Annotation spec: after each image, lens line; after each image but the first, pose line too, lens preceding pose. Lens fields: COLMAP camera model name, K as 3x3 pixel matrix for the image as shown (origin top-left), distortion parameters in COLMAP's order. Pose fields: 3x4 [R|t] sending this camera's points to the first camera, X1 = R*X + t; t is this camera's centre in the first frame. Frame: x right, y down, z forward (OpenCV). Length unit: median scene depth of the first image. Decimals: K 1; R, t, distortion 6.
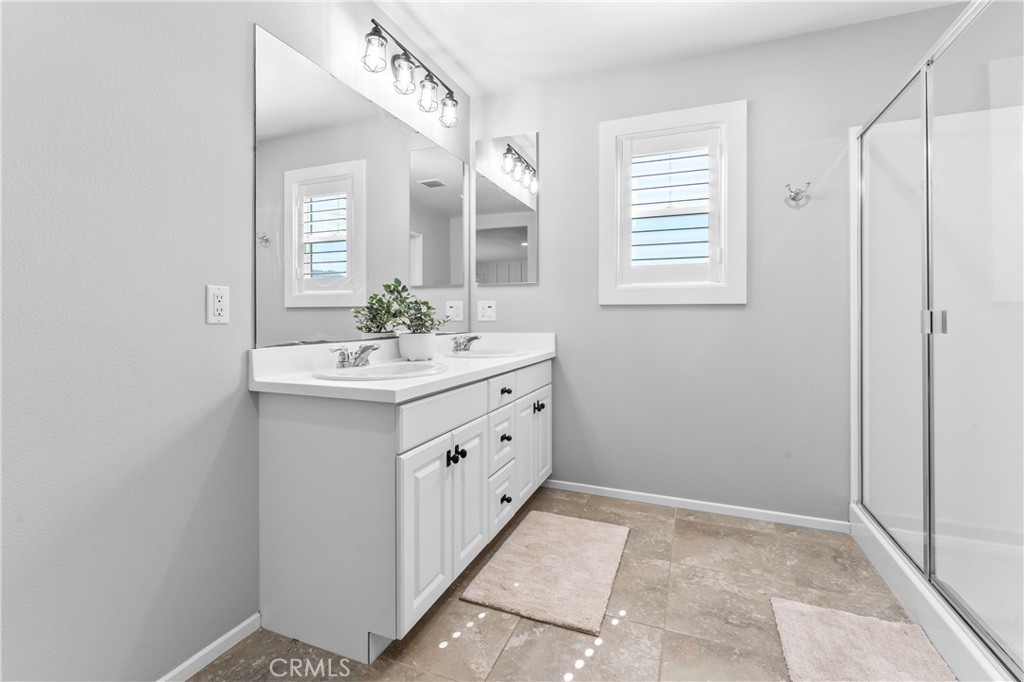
lens RADIAL K [[466.4, 0, 505.9], [0, 466.4, 310.5], [0, 0, 1]] dist [0.000189, 0.000723]
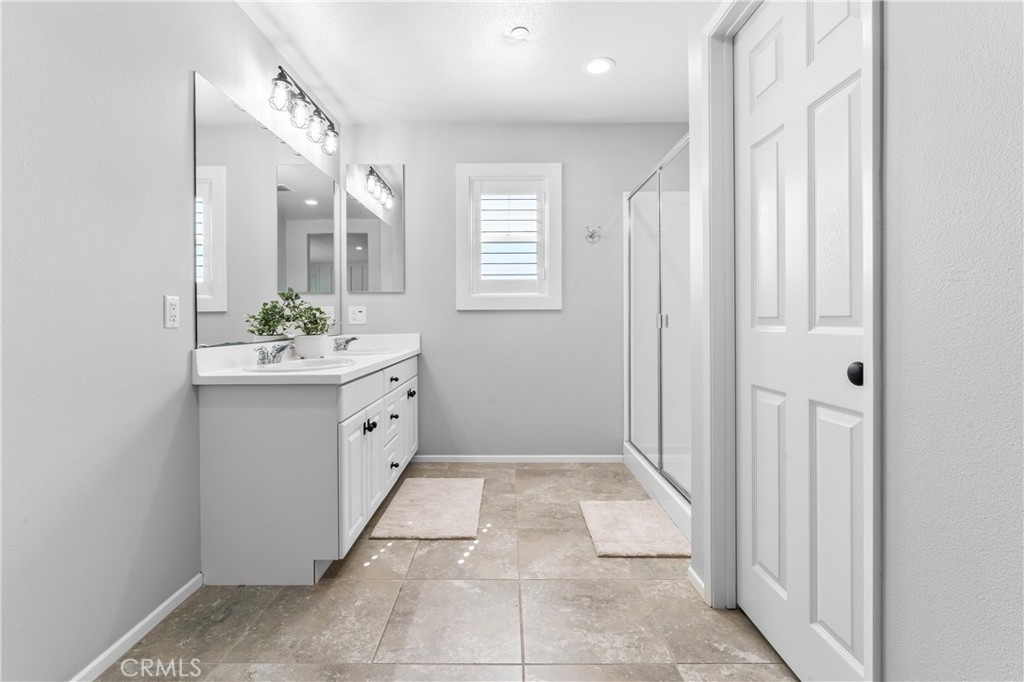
lens RADIAL K [[466.4, 0, 506.1], [0, 466.4, 317.9], [0, 0, 1]] dist [0.000189, 0.000723]
pose [[0.929806, -0.006795, 0.367986, -0.172921], [0.003416, 0.999946, 0.009835, -0.003599], [-0.368033, -0.007887, 0.929779, -0.267939]]
